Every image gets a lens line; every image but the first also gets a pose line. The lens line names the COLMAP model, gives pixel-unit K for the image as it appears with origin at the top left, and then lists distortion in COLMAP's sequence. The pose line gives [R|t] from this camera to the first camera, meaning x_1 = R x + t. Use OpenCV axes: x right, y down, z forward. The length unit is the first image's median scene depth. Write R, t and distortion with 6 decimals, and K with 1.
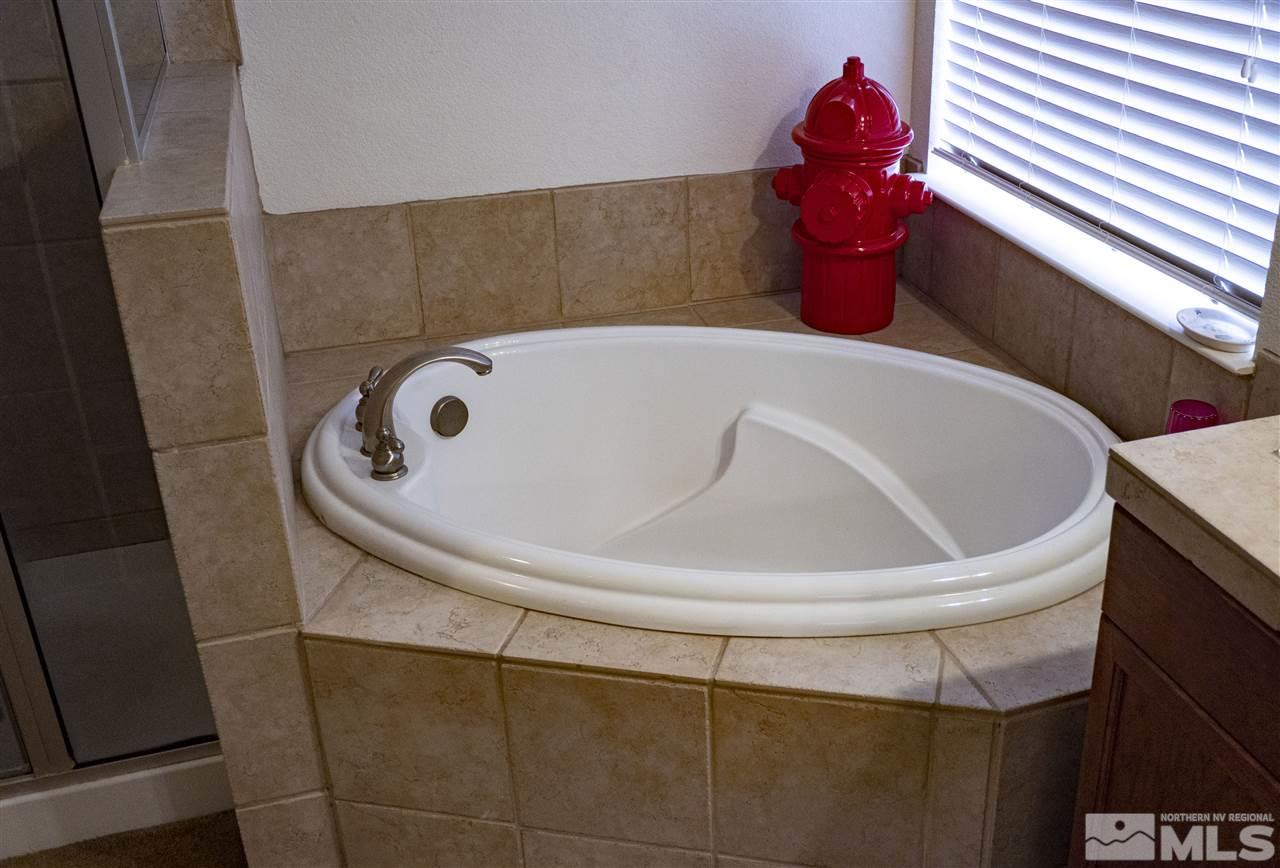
lens RADIAL K [[1249.8, 0, 725.3], [0, 1249.8, 434.9], [0, 0, 1]] dist [-0.018489, -0.010978]
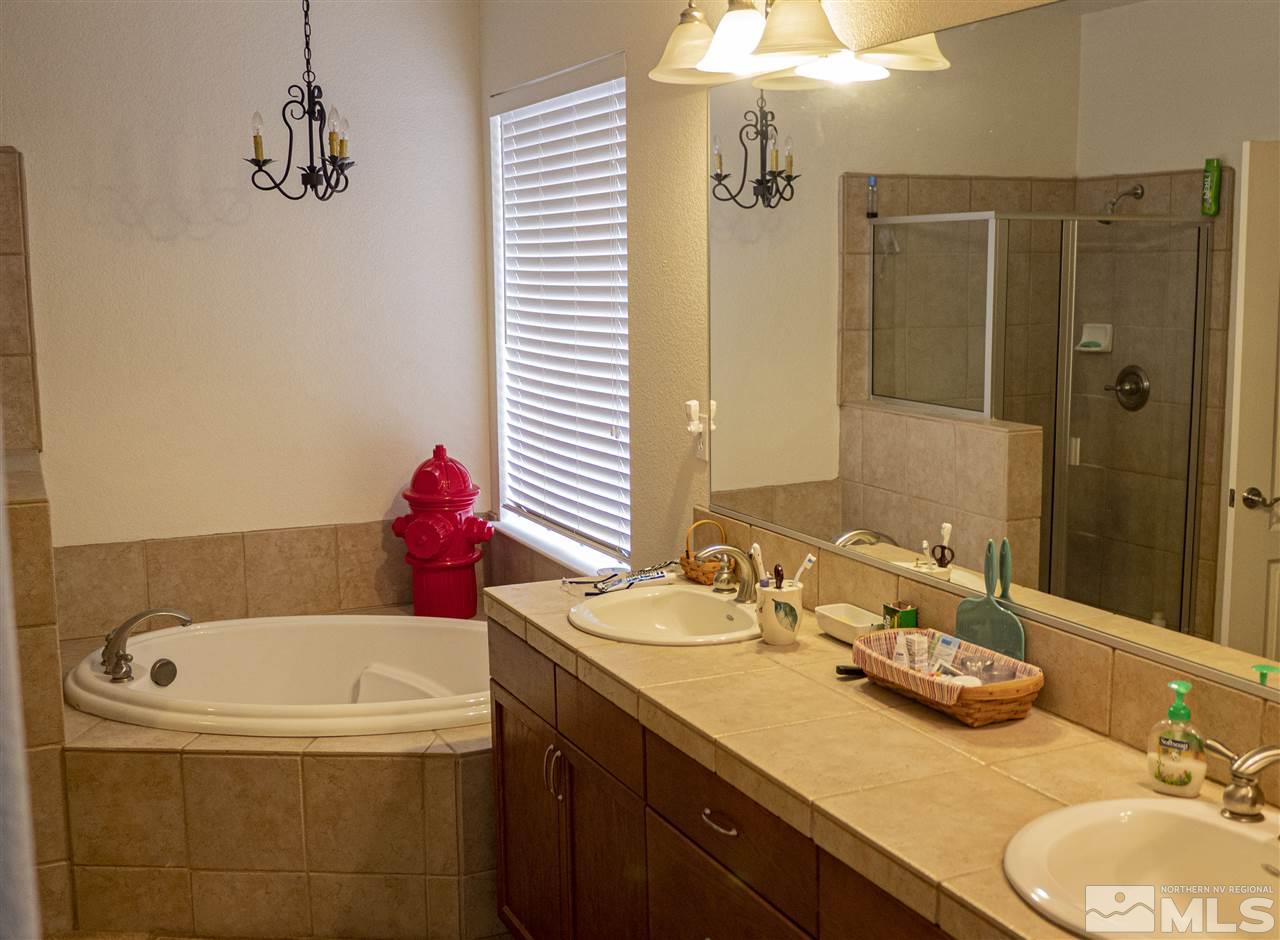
lens RADIAL K [[1369.2, 0, 640.0], [0, 1369.2, 470.0], [0, 0, 1]] dist [-0.014819, -0.003825]
pose [[0.994473, -0.018217, 0.103396, 0.222940], [0.050795, 0.945378, -0.321994, 0.380580], [-0.091883, 0.325467, 0.941079, -0.825029]]
